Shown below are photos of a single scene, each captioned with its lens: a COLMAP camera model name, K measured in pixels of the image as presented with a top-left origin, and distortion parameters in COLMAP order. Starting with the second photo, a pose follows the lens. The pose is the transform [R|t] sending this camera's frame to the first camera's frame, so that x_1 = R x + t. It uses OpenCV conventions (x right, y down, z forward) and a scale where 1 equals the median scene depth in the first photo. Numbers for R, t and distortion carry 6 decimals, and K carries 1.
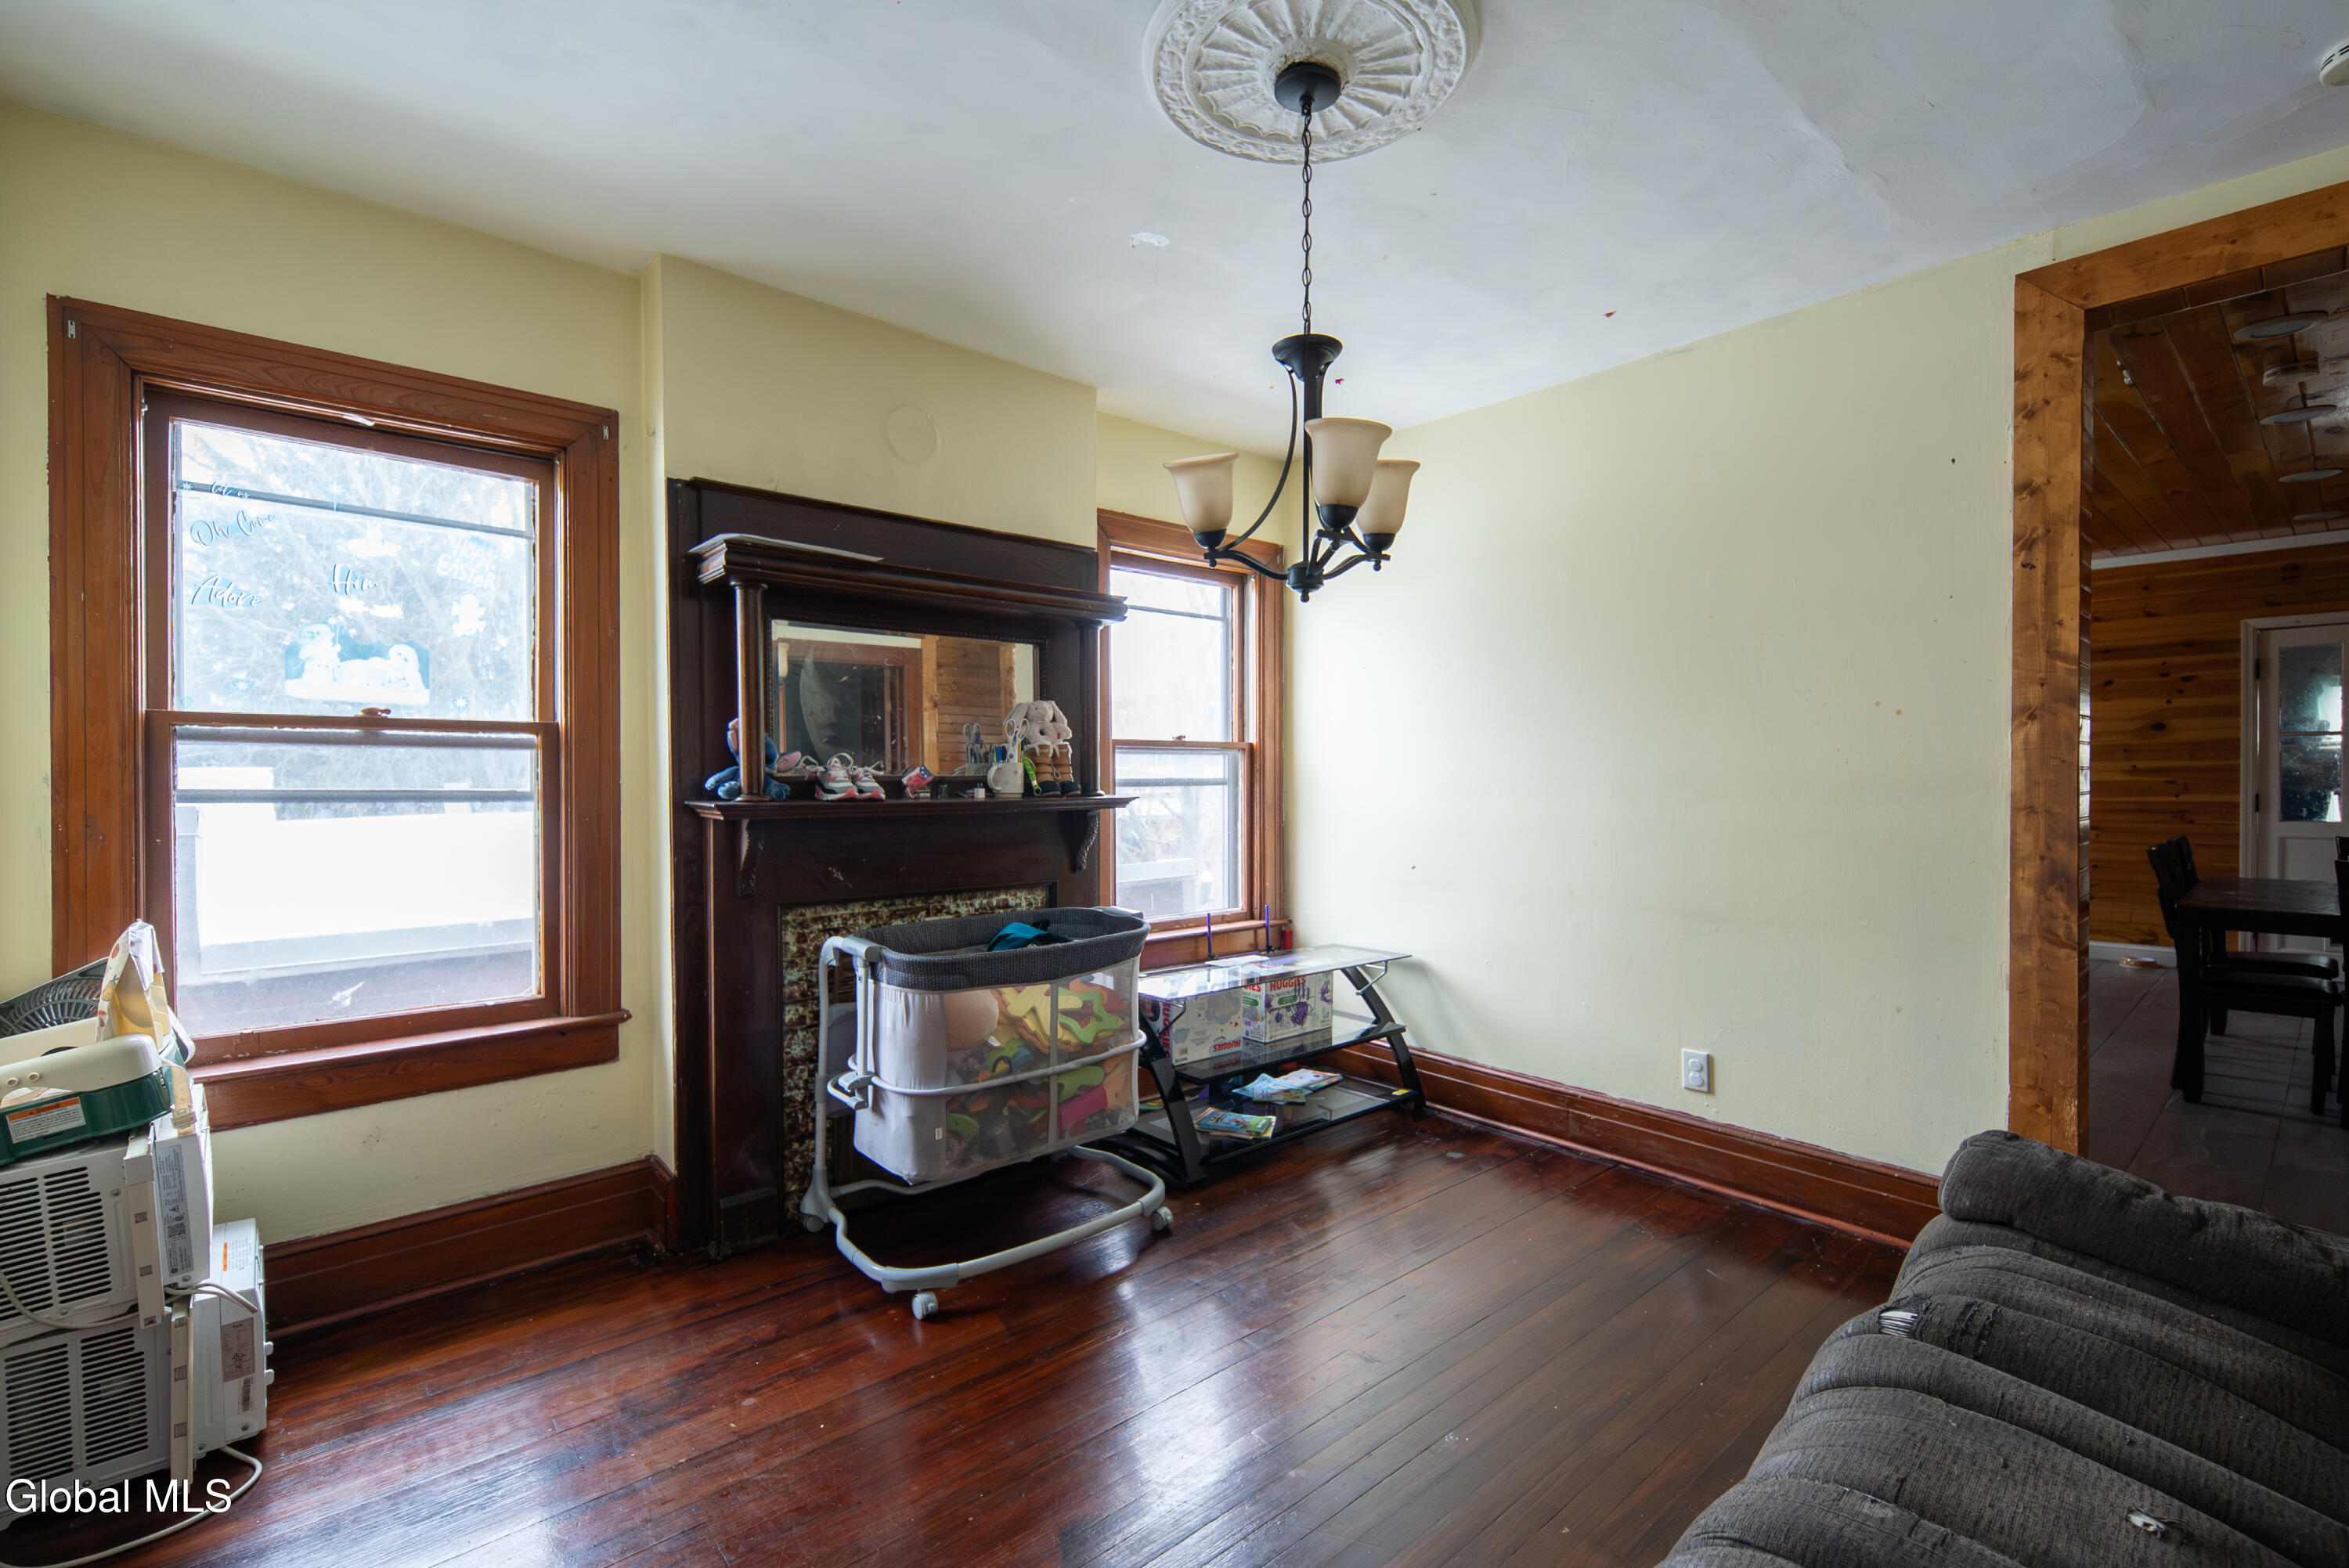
lens RADIAL K [[1019.9, 0, 1174.5], [0, 1019.9, 784.0], [0, 0, 1]] dist [0.020162, 0.000029]
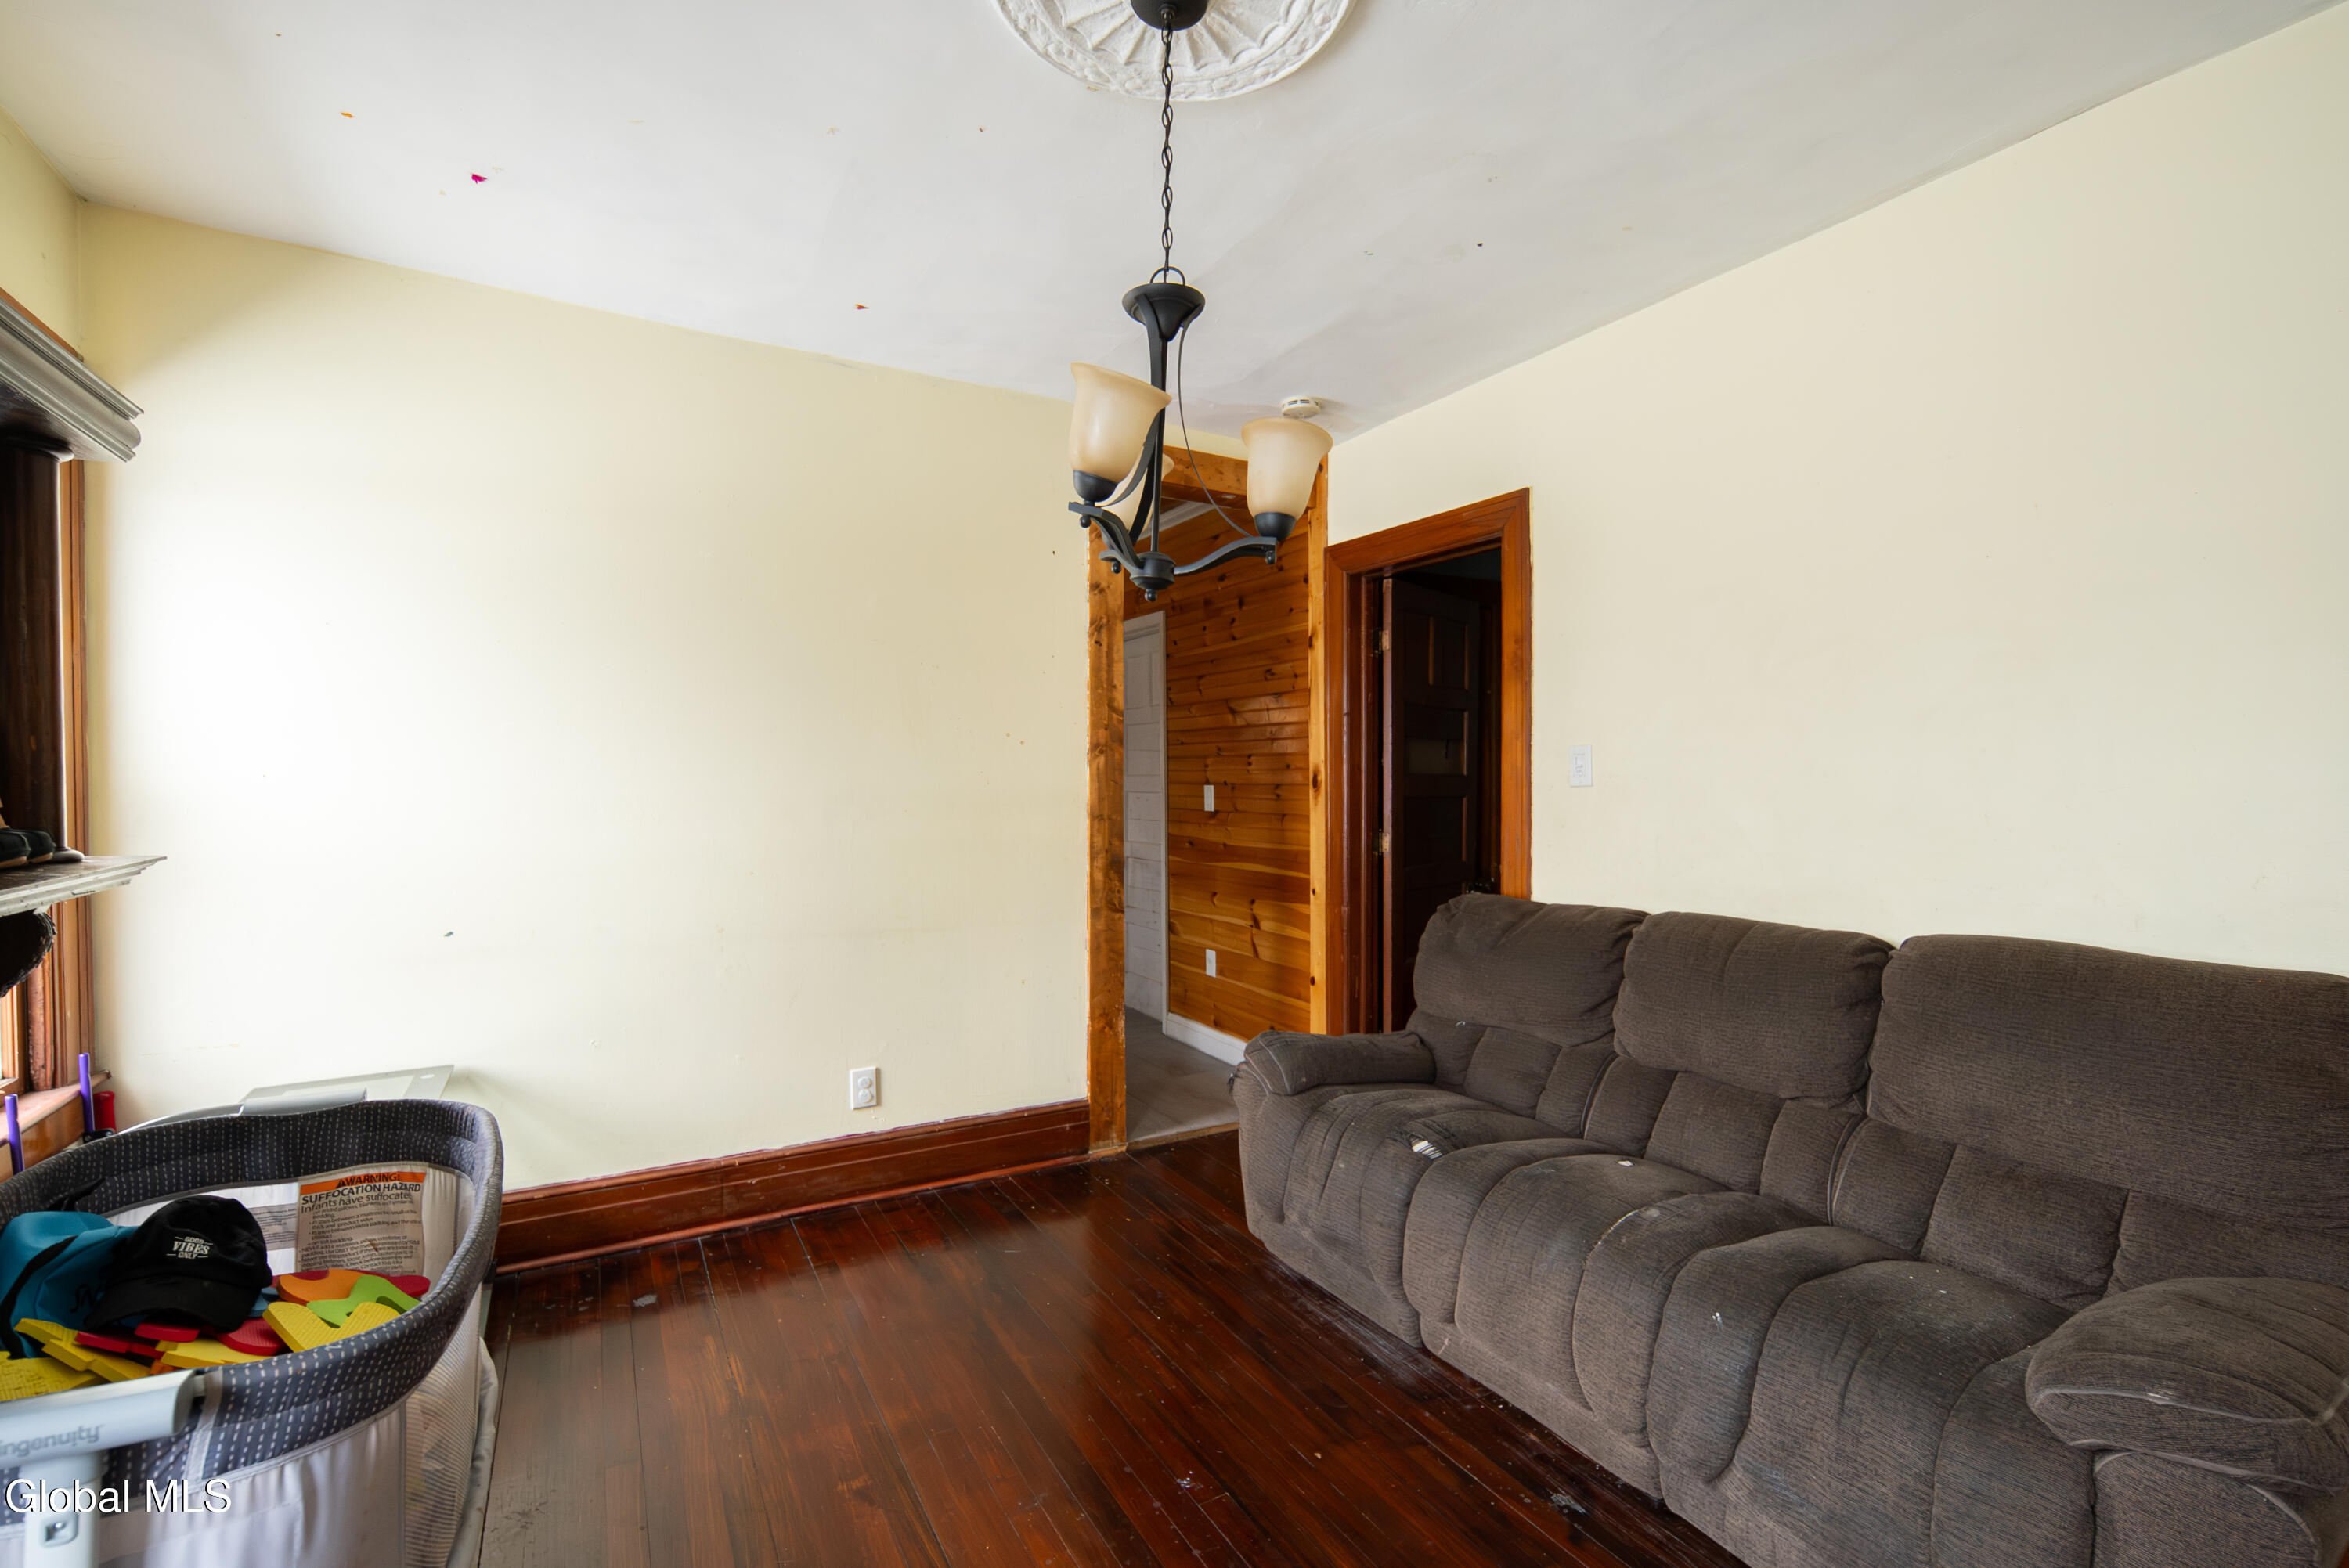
lens RADIAL K [[1045.7, 0, 1170.0], [0, 1045.7, 793.7], [0, 0, 1]] dist [0.001748, -0.000126]
pose [[0.195031, -0.012286, 0.980720, -0.444060], [0.007165, 0.999913, 0.011101, -0.018486], [-0.980771, 0.004862, 0.195102, 0.516620]]
